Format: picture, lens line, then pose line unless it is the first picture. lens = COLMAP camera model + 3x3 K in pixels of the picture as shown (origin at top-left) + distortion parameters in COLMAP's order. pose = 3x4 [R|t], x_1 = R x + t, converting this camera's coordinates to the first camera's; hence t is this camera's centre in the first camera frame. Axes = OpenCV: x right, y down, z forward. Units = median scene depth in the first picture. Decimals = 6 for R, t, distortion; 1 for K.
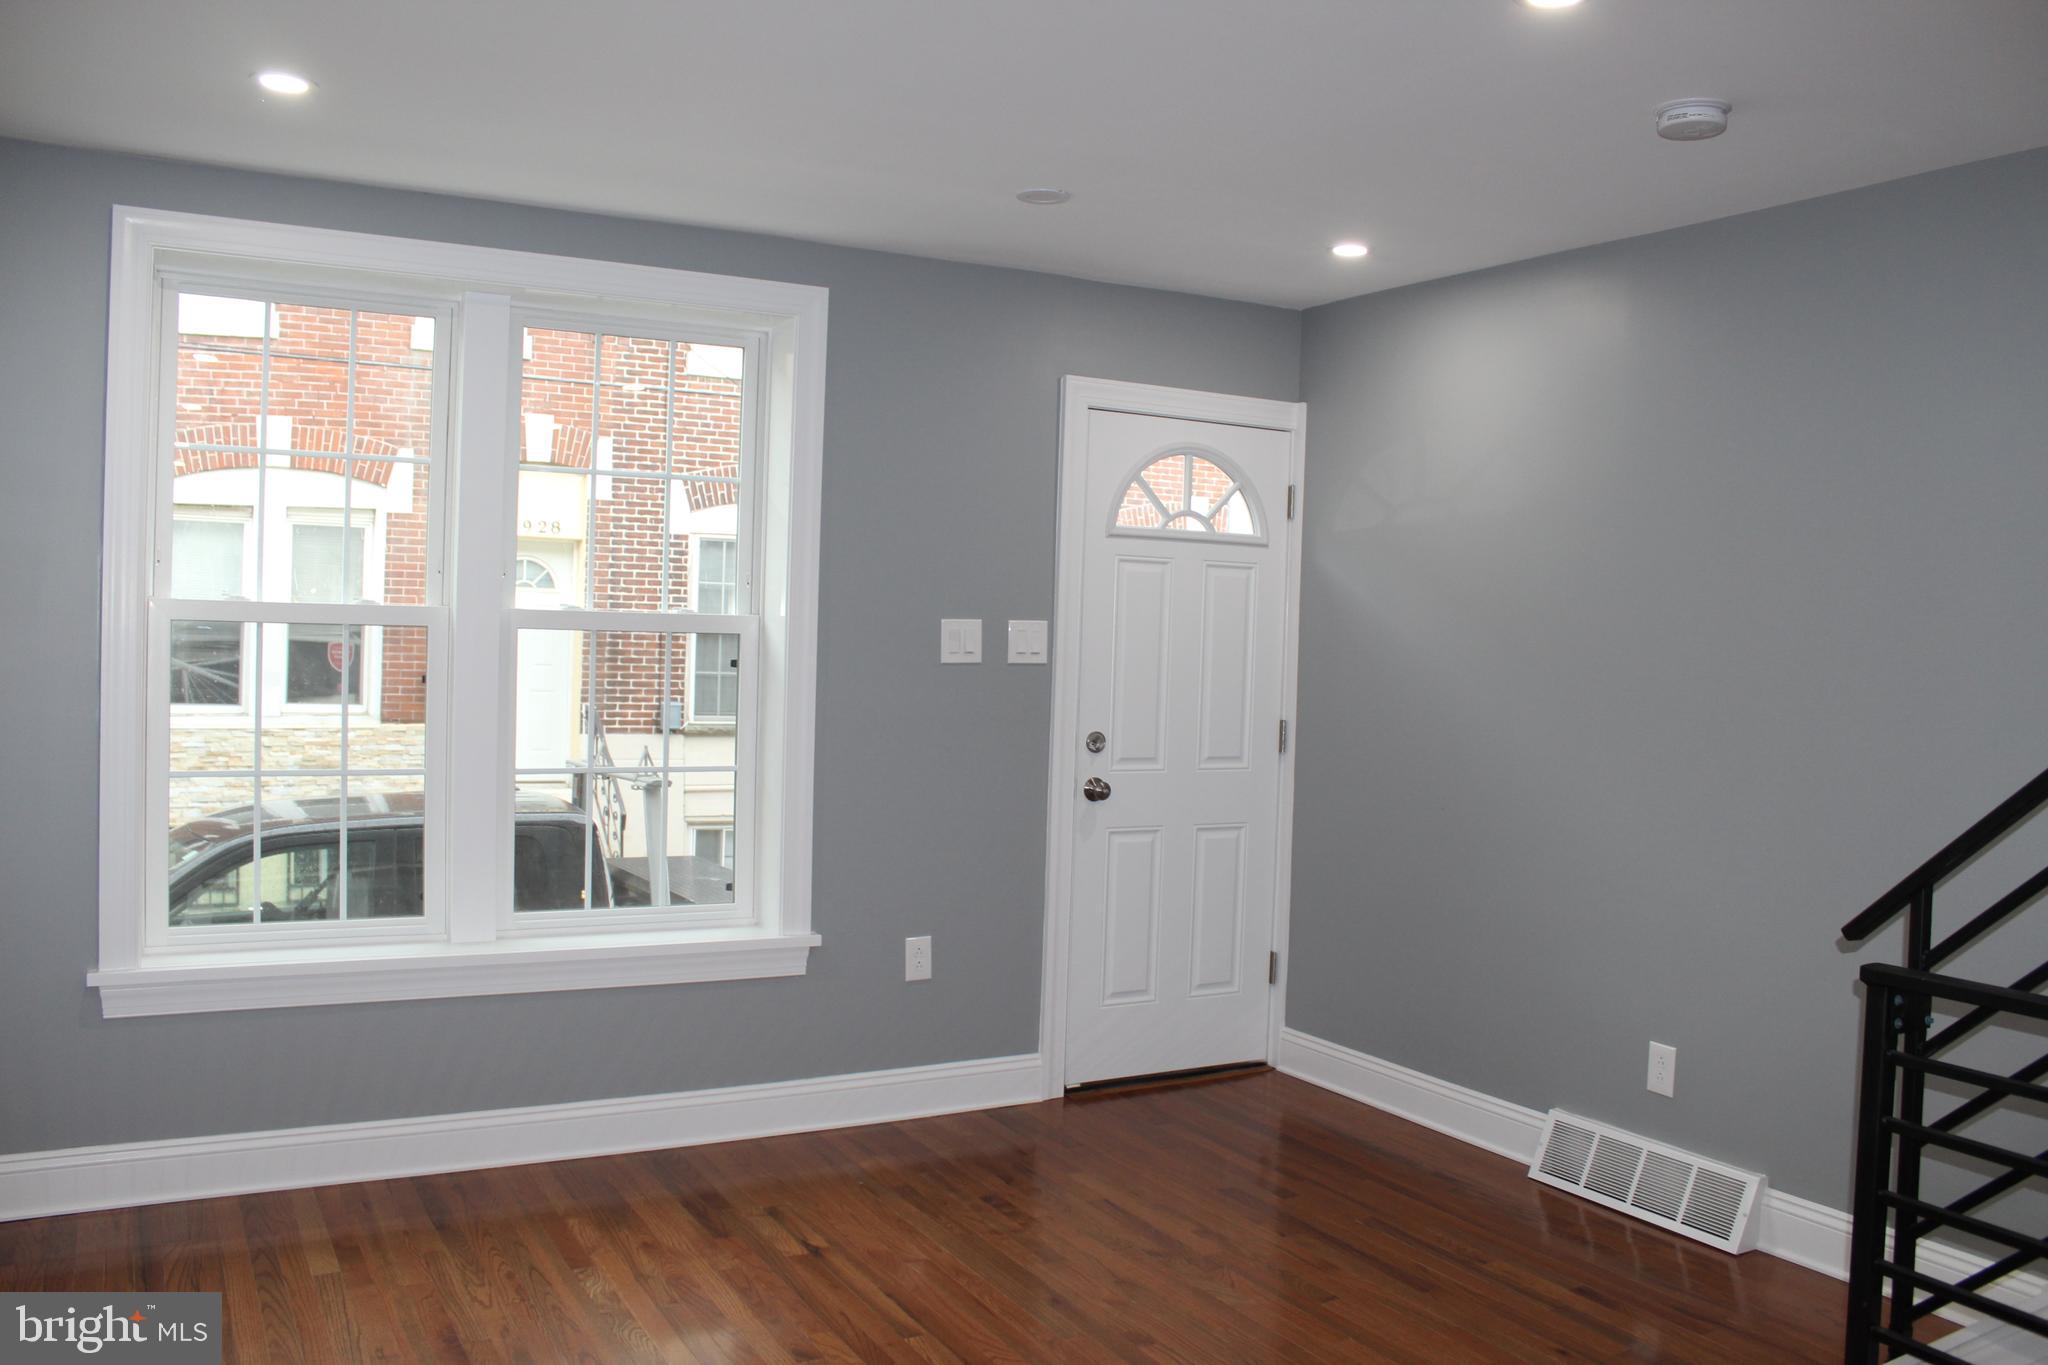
lens RADIAL K [[1683.3, 0, 1009.7], [0, 1683.3, 684.6], [0, 0, 1]] dist [-0.161570, 0.140094]
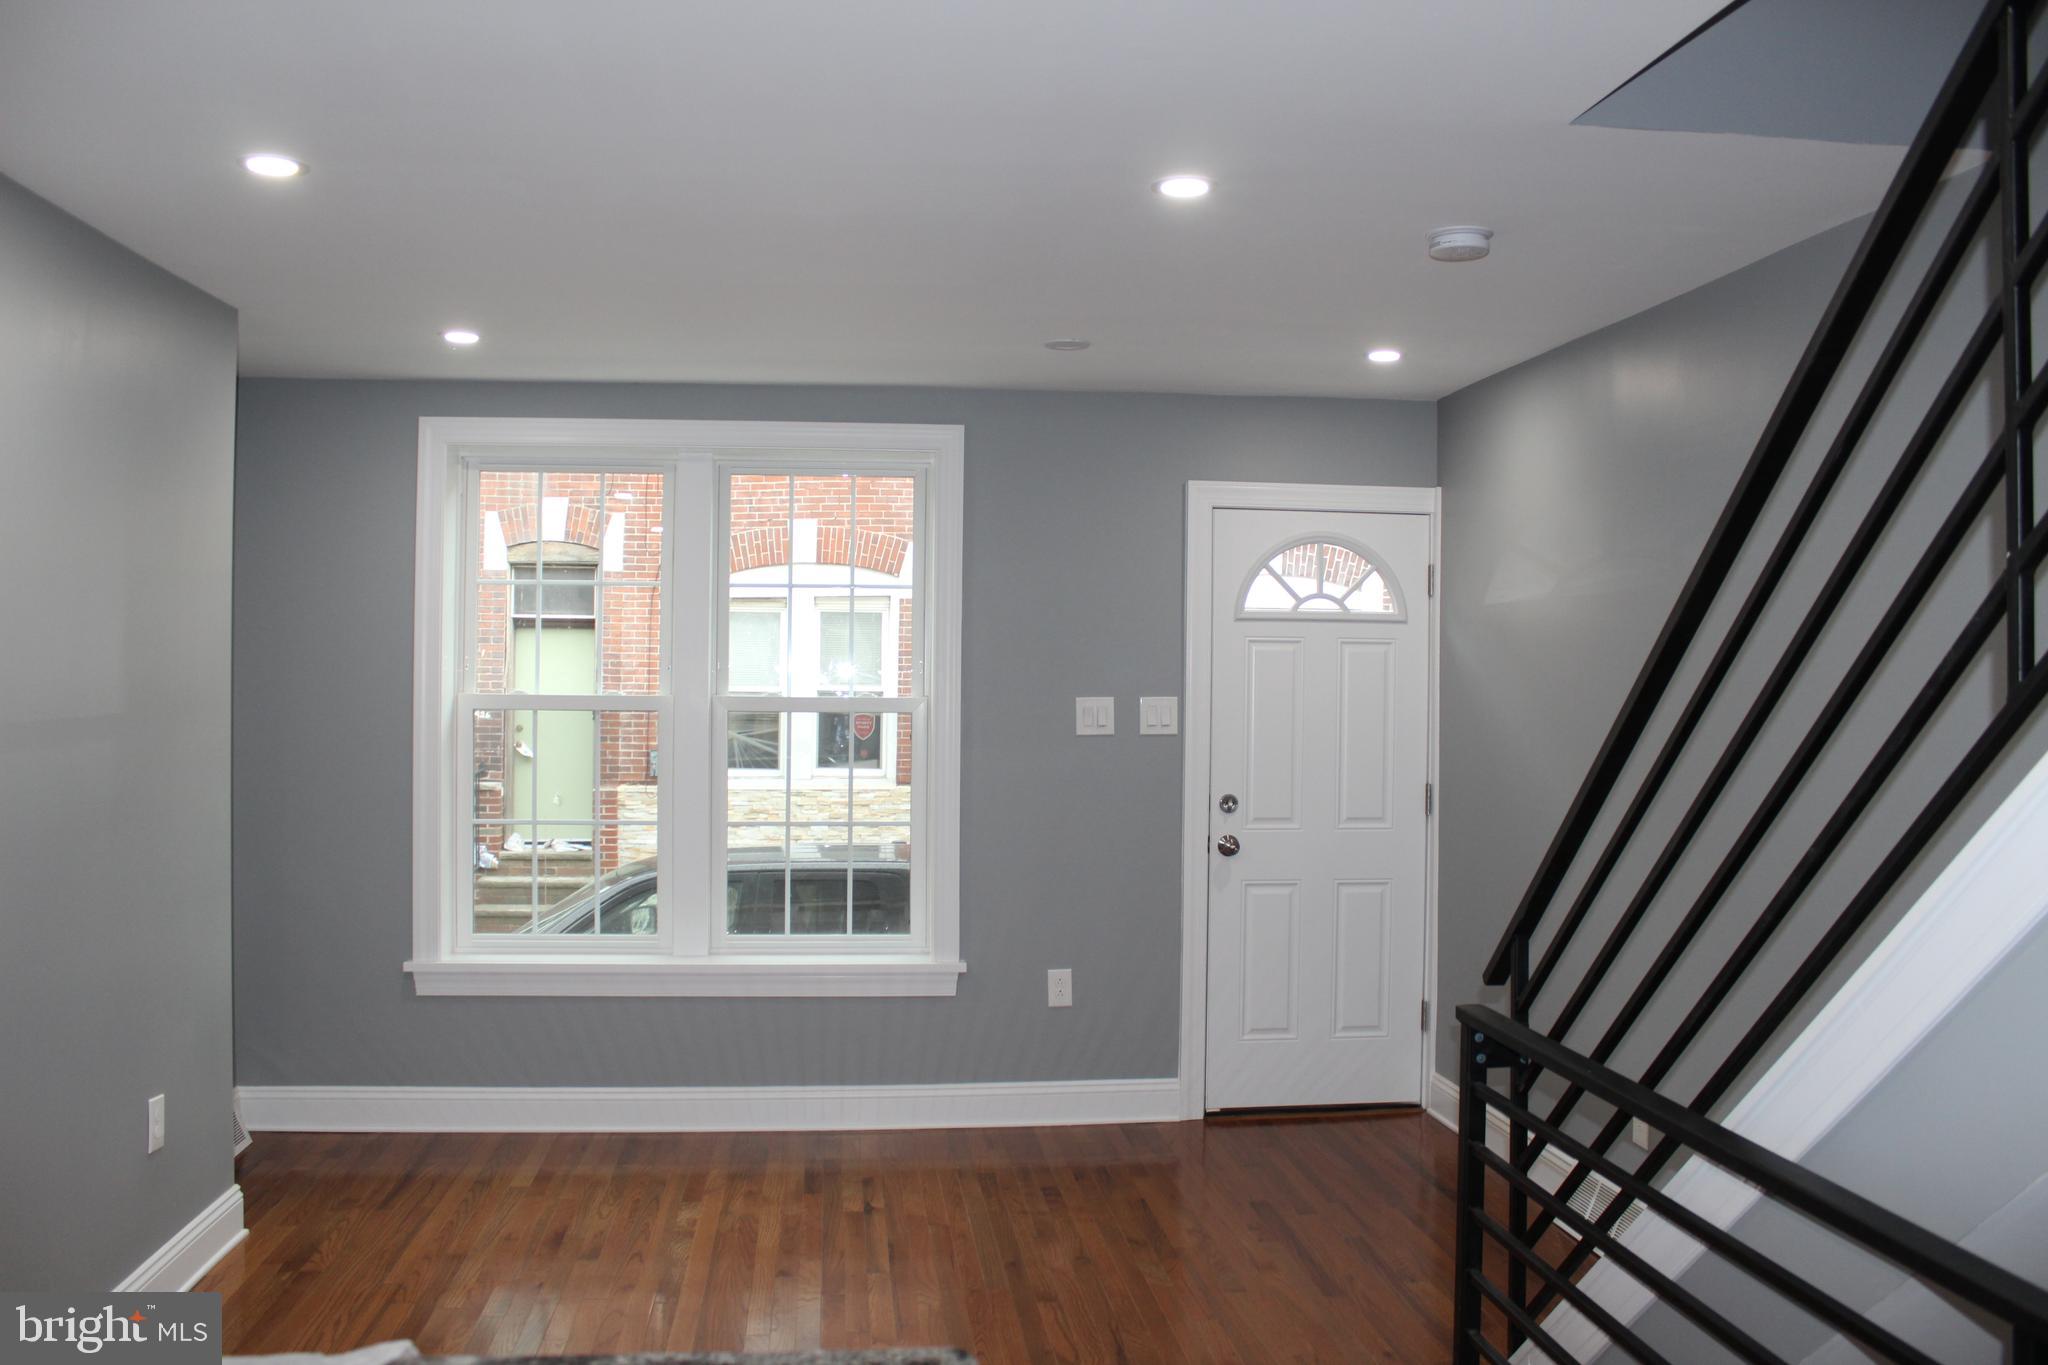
lens RADIAL K [[1683.3, 0, 1009.7], [0, 1683.3, 684.6], [0, 0, 1]] dist [-0.161570, 0.140094]
pose [[0.924250, -0.020108, -0.381259, 0.344495], [0.006128, 0.999265, -0.037846, -0.003732], [0.381739, 0.032643, 0.923693, -0.093812]]
